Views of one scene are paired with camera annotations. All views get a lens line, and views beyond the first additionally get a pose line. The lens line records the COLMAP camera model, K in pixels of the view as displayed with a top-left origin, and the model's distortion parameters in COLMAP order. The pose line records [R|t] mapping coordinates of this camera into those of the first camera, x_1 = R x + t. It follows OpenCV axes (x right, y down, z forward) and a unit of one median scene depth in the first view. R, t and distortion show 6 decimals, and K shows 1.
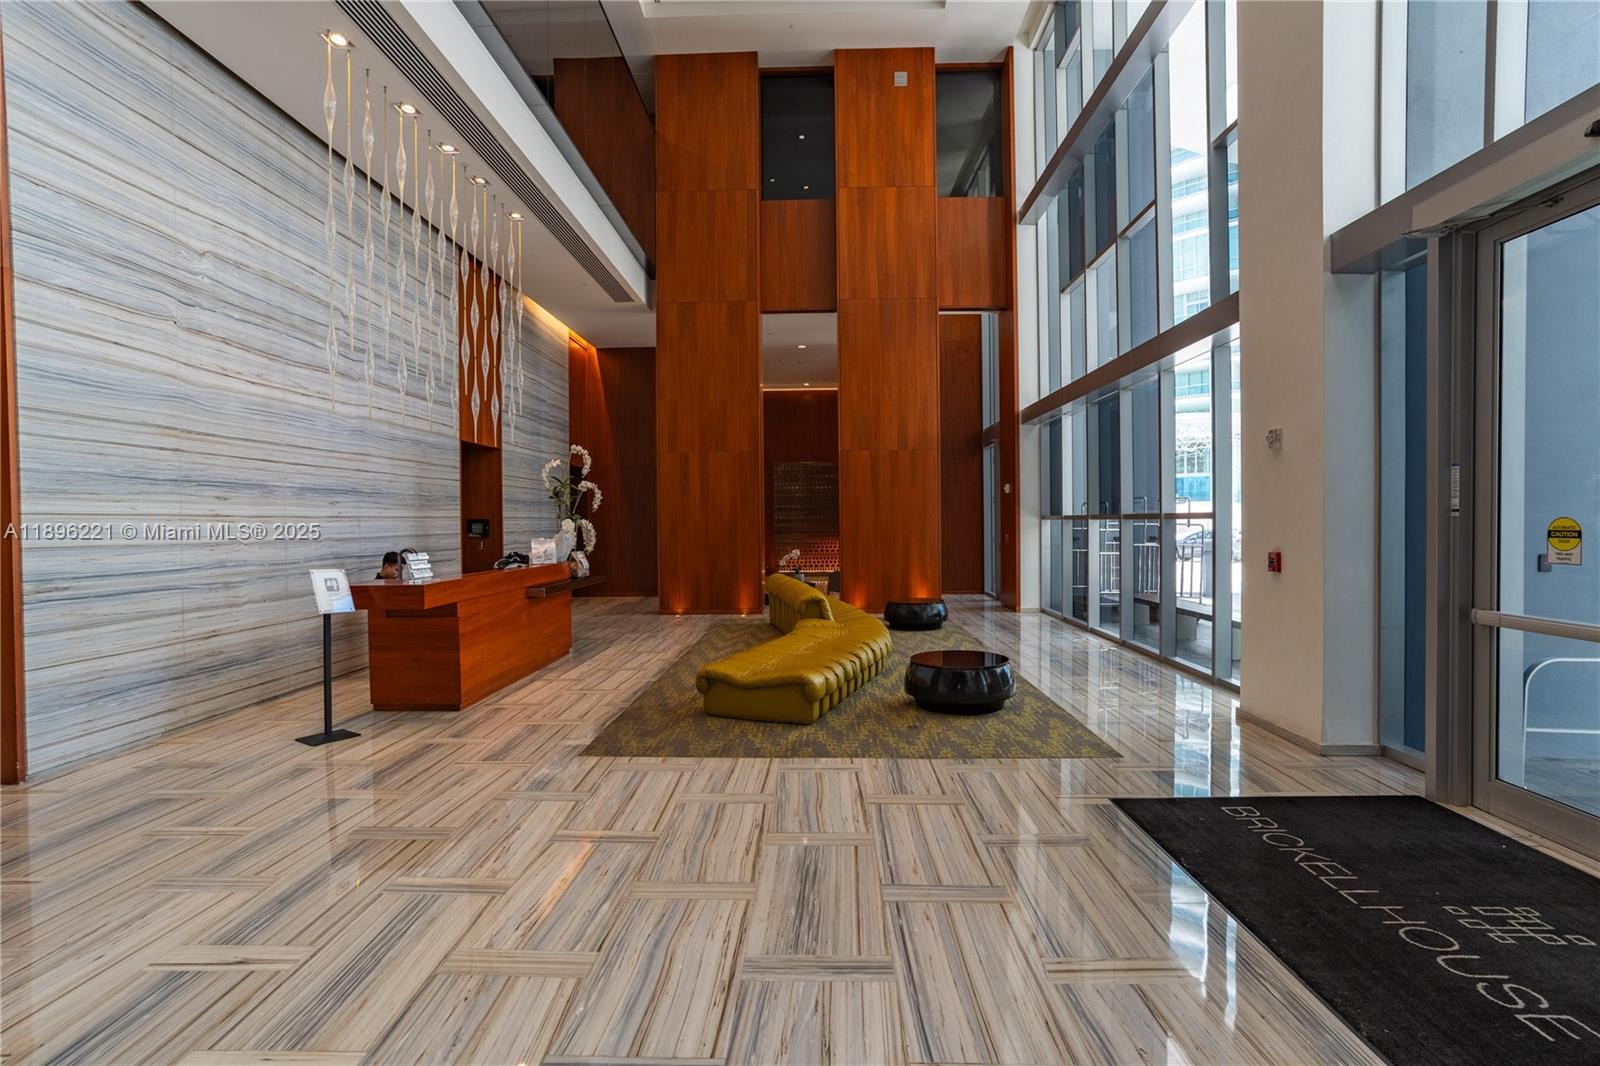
lens RADIAL K [[777.6, 0, 800.2], [0, 777.6, 529.3], [0, 0, 1]] dist [0.000038, 0.000013]
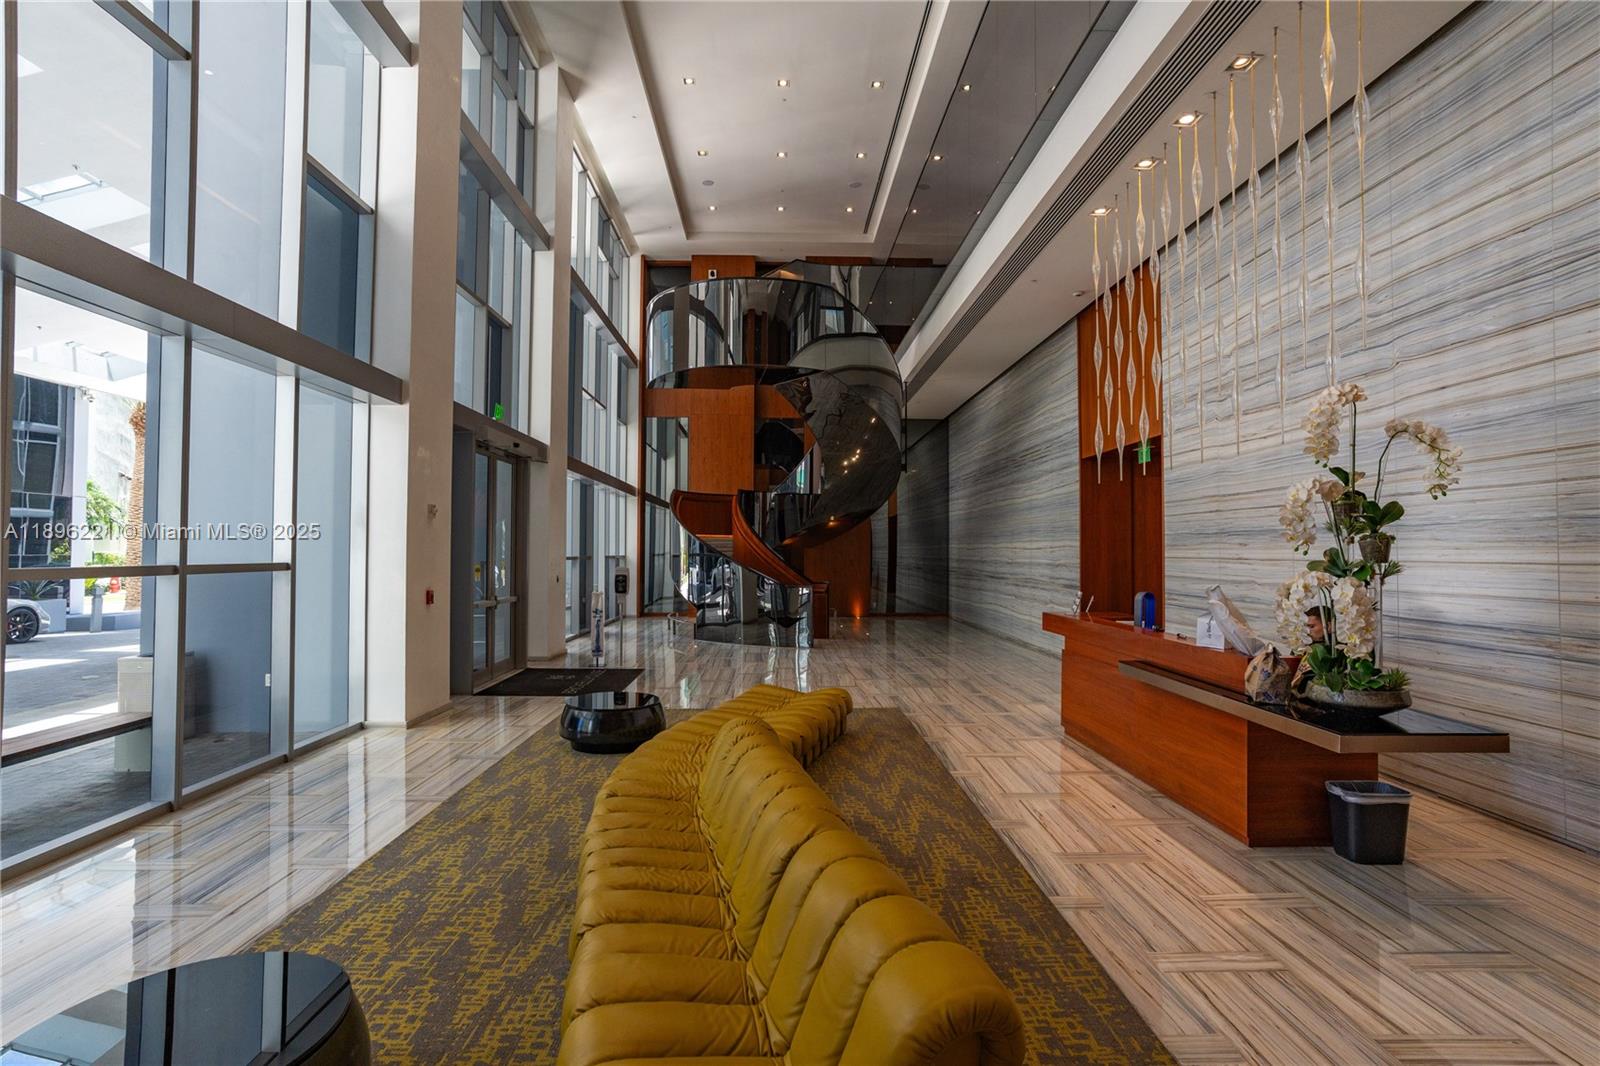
lens RADIAL K [[777.6, 0, 799.6], [0, 777.6, 531.6], [0, 0, 1]] dist [0.000038, 0.000013]
pose [[-0.998560, 0.005088, -0.053398, 0.009833], [0.005776, 0.999902, -0.012750, -0.044494], [0.053328, -0.013040, -0.998492, 1.993376]]
